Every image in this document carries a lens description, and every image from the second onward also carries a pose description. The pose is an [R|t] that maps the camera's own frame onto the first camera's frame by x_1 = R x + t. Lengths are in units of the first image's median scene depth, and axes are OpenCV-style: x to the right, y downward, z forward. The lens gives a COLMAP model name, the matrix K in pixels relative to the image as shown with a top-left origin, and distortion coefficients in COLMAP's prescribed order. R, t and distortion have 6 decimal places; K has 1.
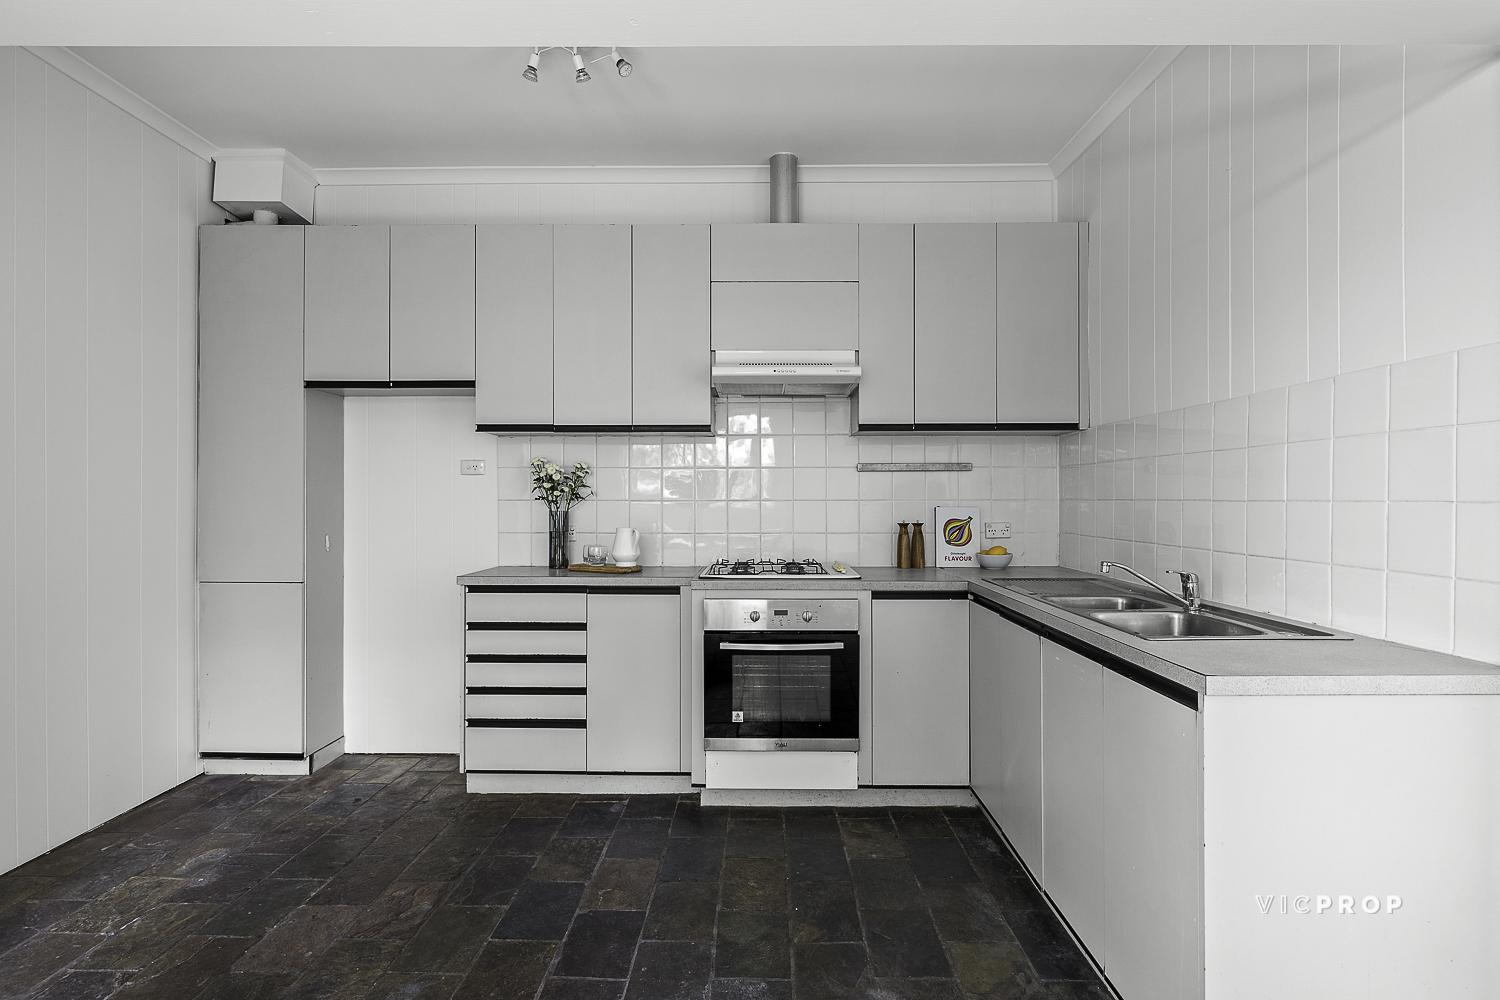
lens RADIAL K [[723.0, 0, 755.8], [0, 723.0, 498.3], [0, 0, 1]] dist [-0.007902, 0.000617]
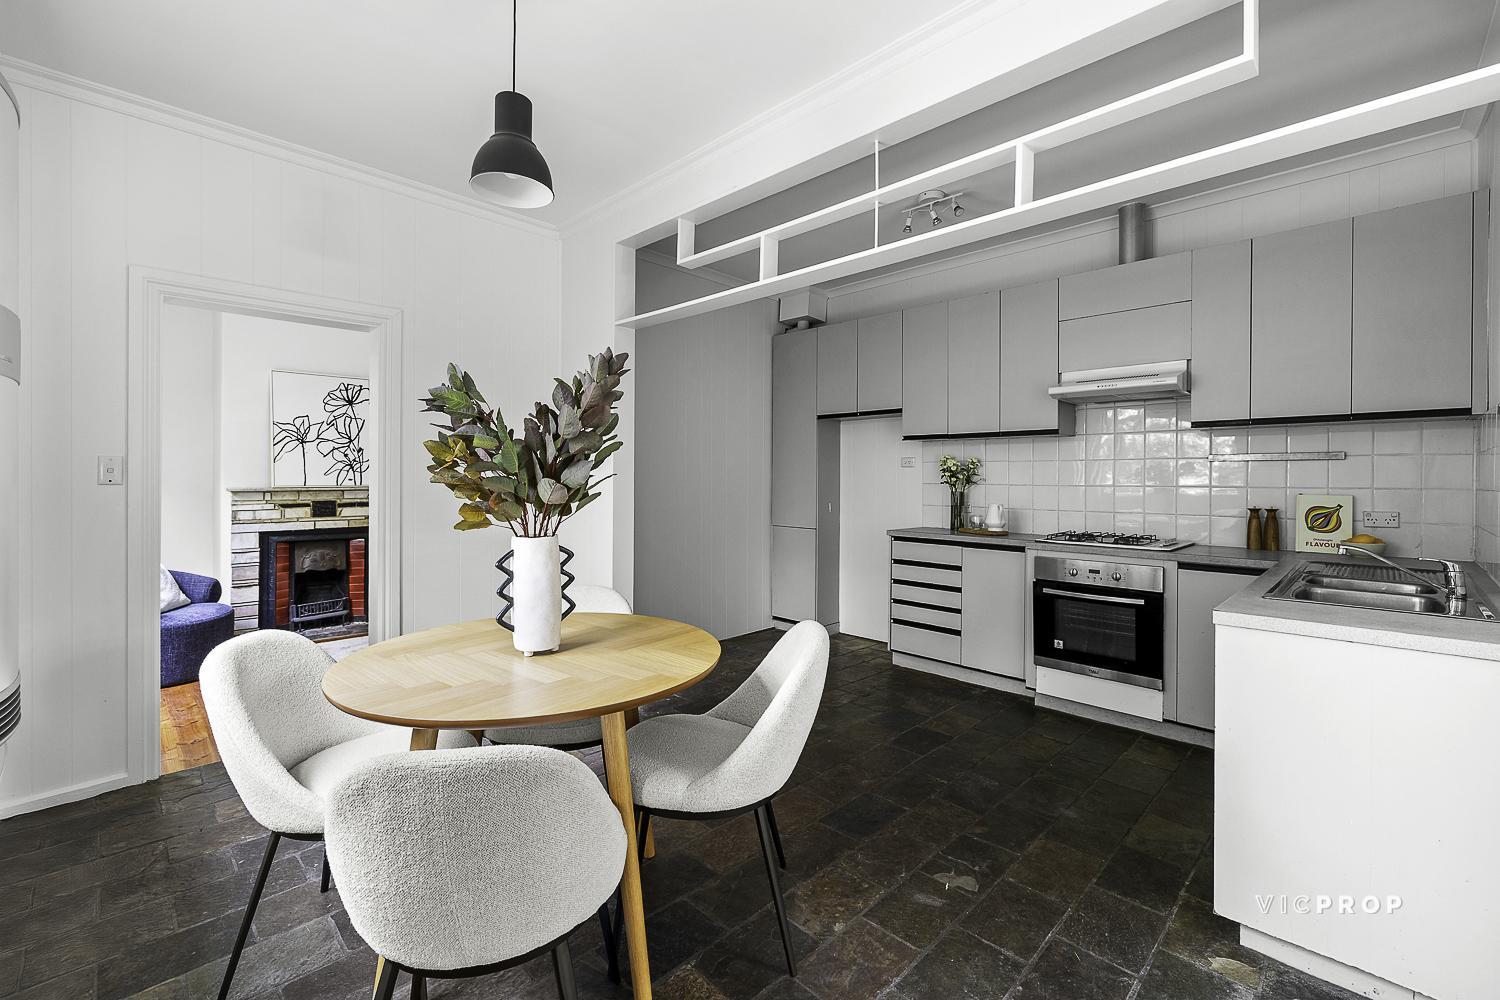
lens RADIAL K [[630.6, 0, 744.1], [0, 630.6, 490.8], [0, 0, 1]] dist [0.001106, -0.000016]
pose [[0.711533, 0.017966, -0.702423, 0.339821], [-0.009149, 0.999825, 0.016306, -0.000906], [0.702593, -0.005176, 0.711573, -0.233550]]
